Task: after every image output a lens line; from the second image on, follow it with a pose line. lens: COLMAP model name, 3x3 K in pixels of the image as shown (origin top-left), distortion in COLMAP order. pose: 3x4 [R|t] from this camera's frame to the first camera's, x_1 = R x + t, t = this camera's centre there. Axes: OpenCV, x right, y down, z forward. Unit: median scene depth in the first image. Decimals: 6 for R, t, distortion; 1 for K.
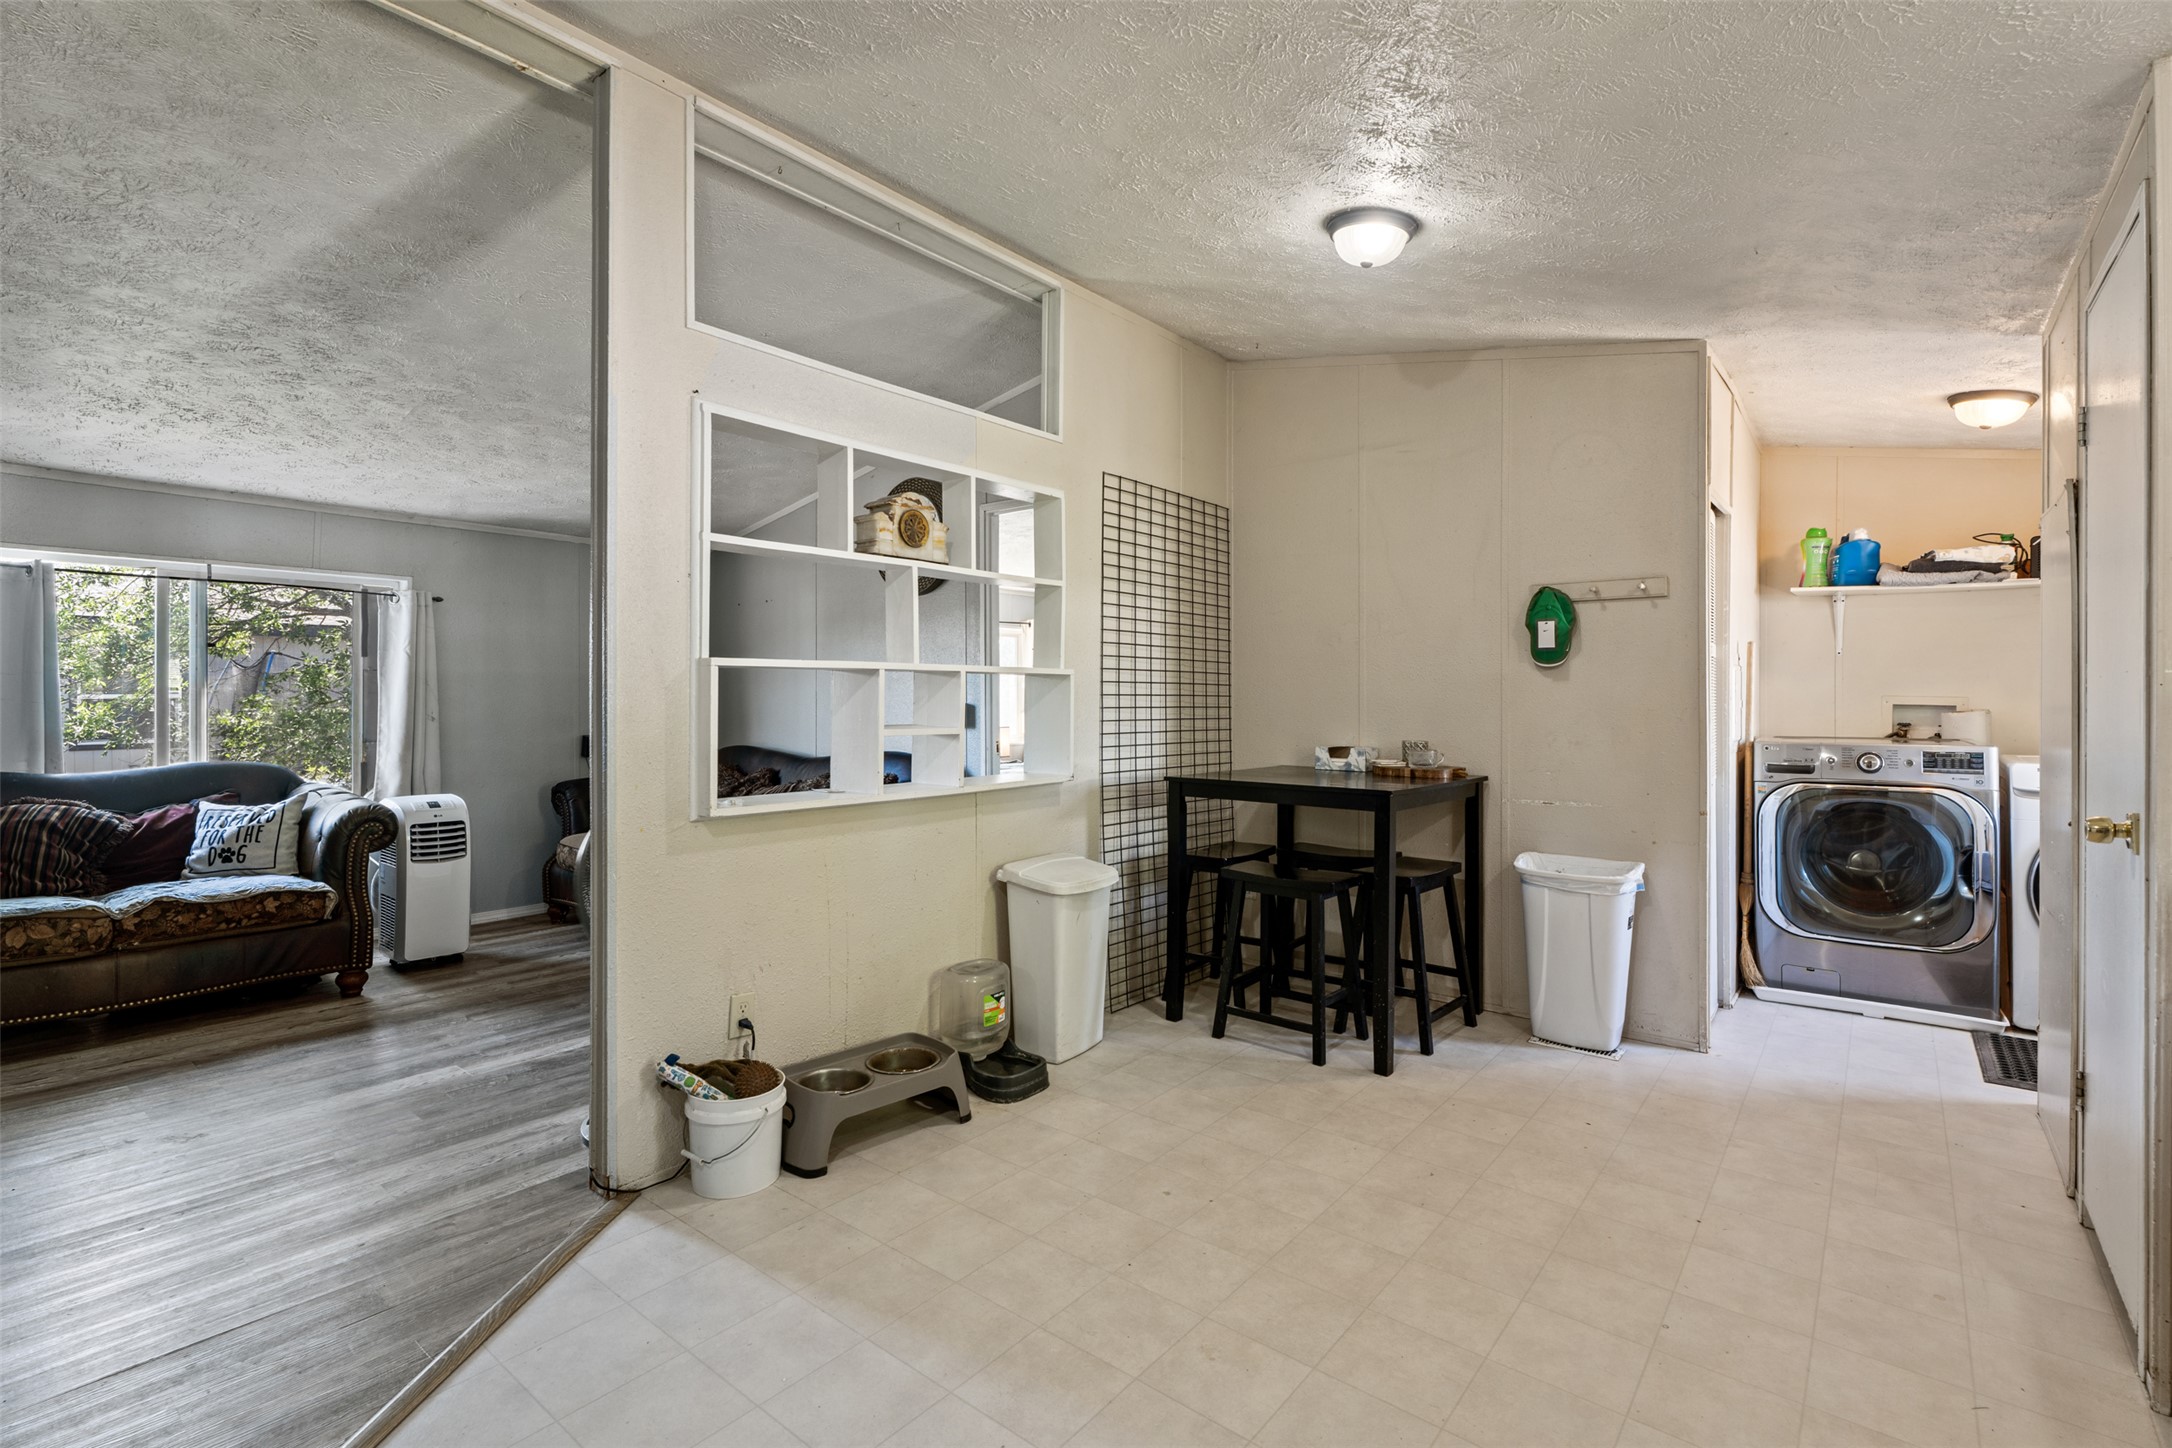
lens RADIAL K [[989.2, 0, 1087.5], [0, 989.2, 684.5], [0, 0, 1]] dist [-0.002938, 0.000763]
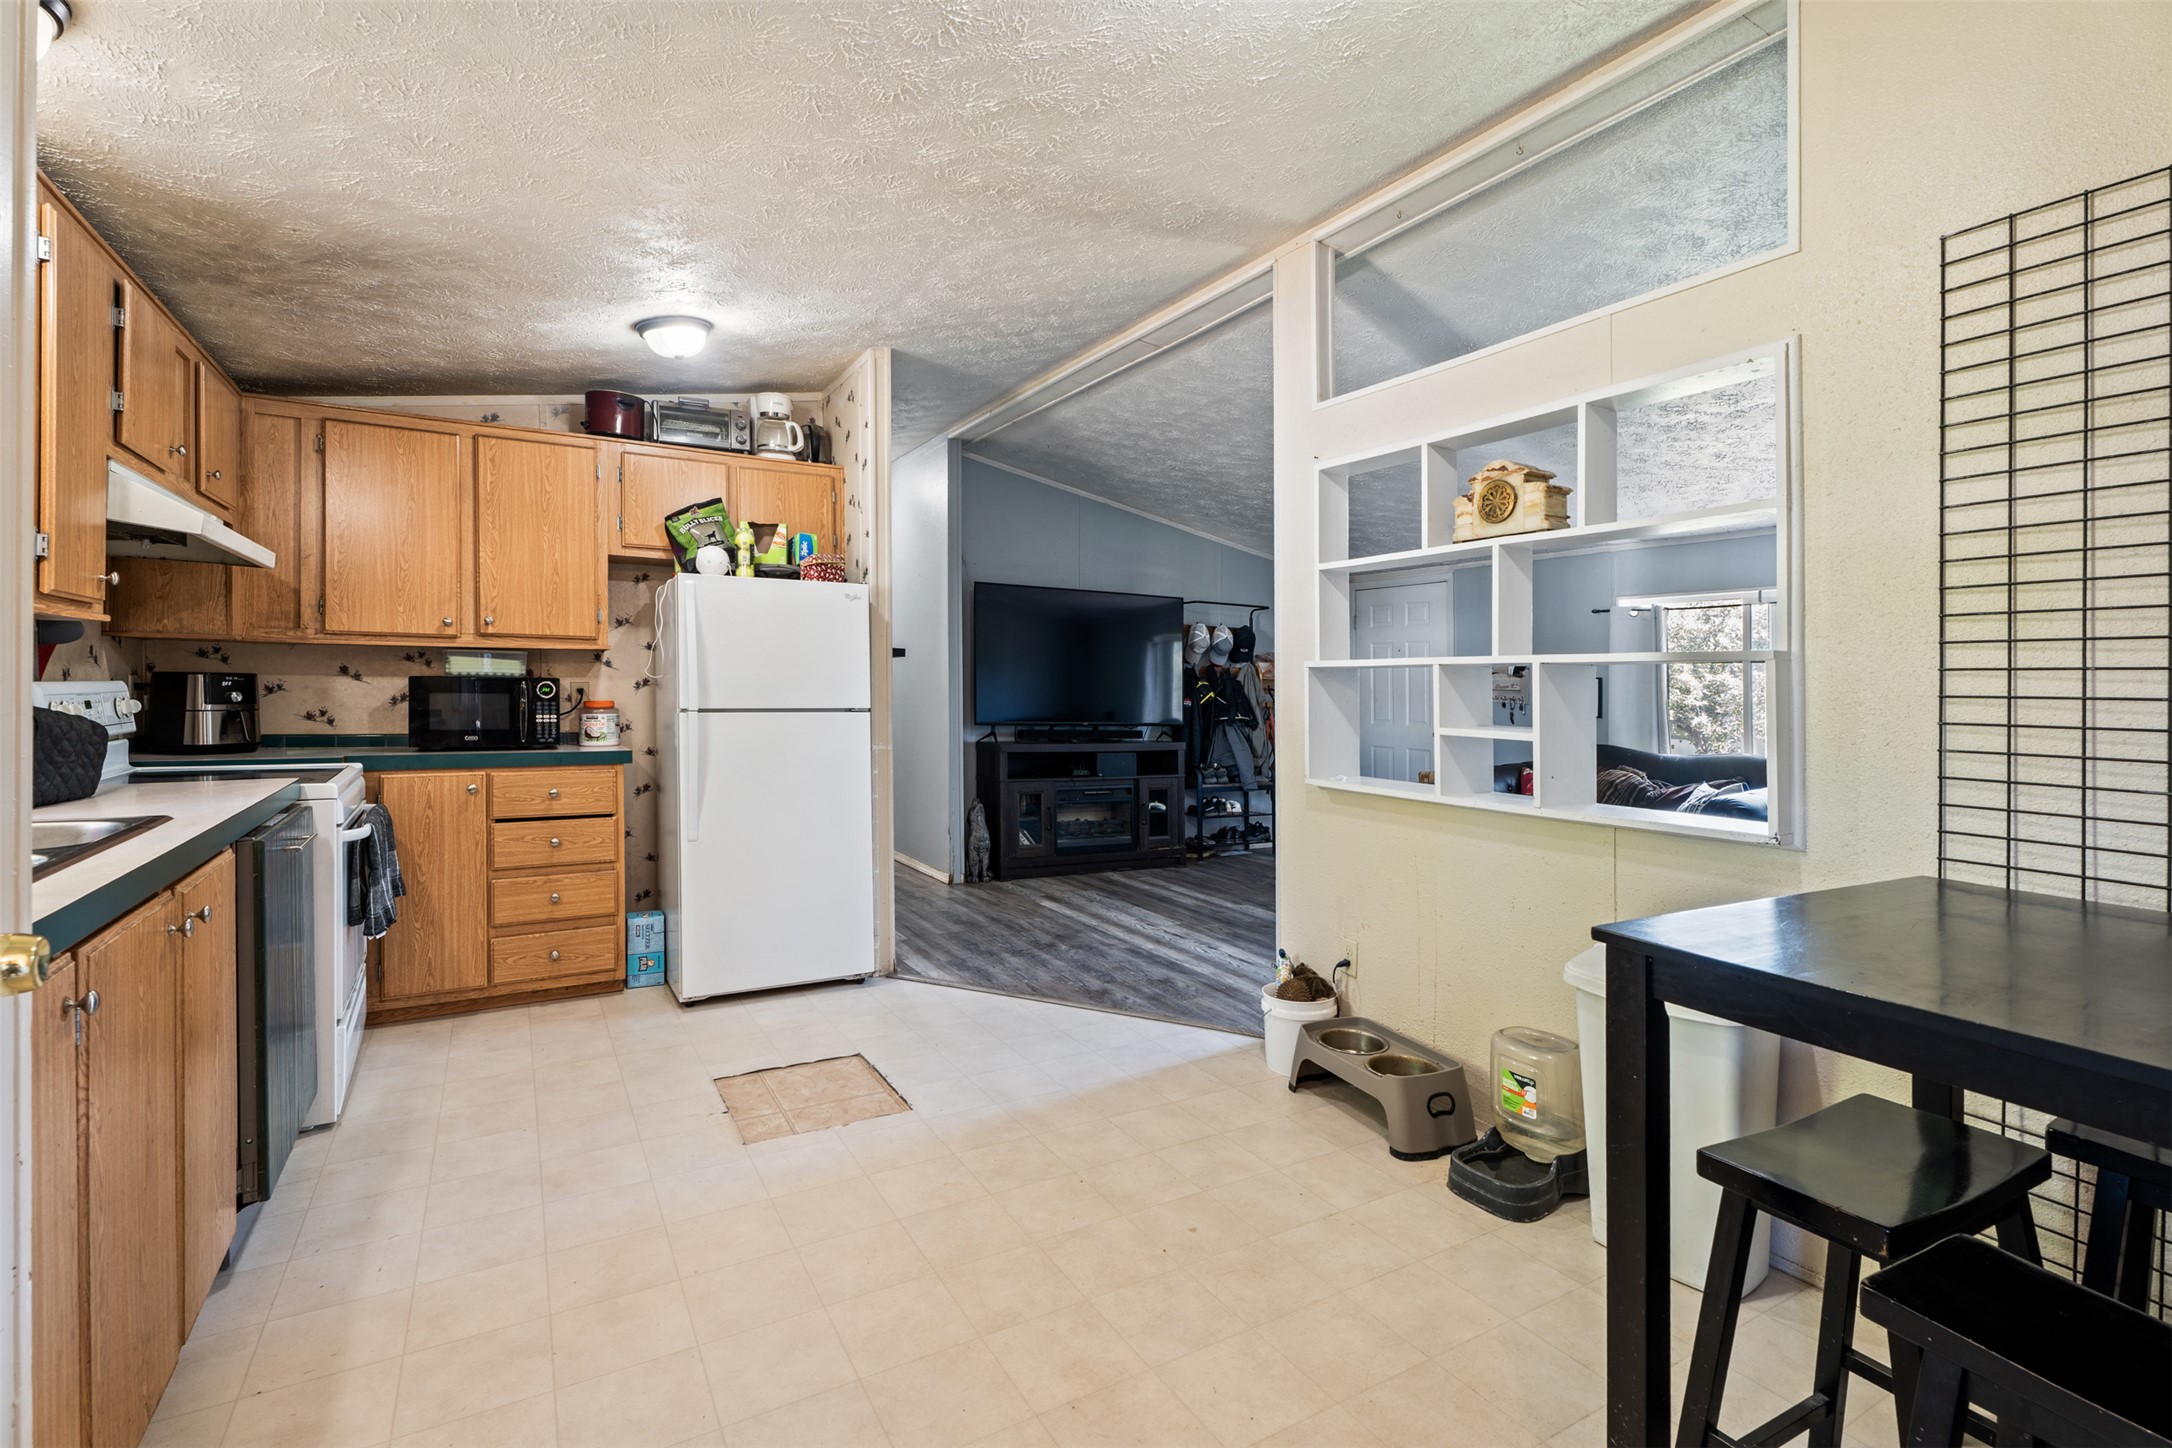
lens RADIAL K [[989.2, 0, 1083.0], [0, 989.2, 702.6], [0, 0, 1]] dist [-0.002938, 0.000763]
pose [[-0.355036, 0.007037, -0.934826, 0.843880], [-0.004191, 0.999950, 0.009119, 0.014103], [0.934843, 0.007155, -0.354988, 1.064725]]
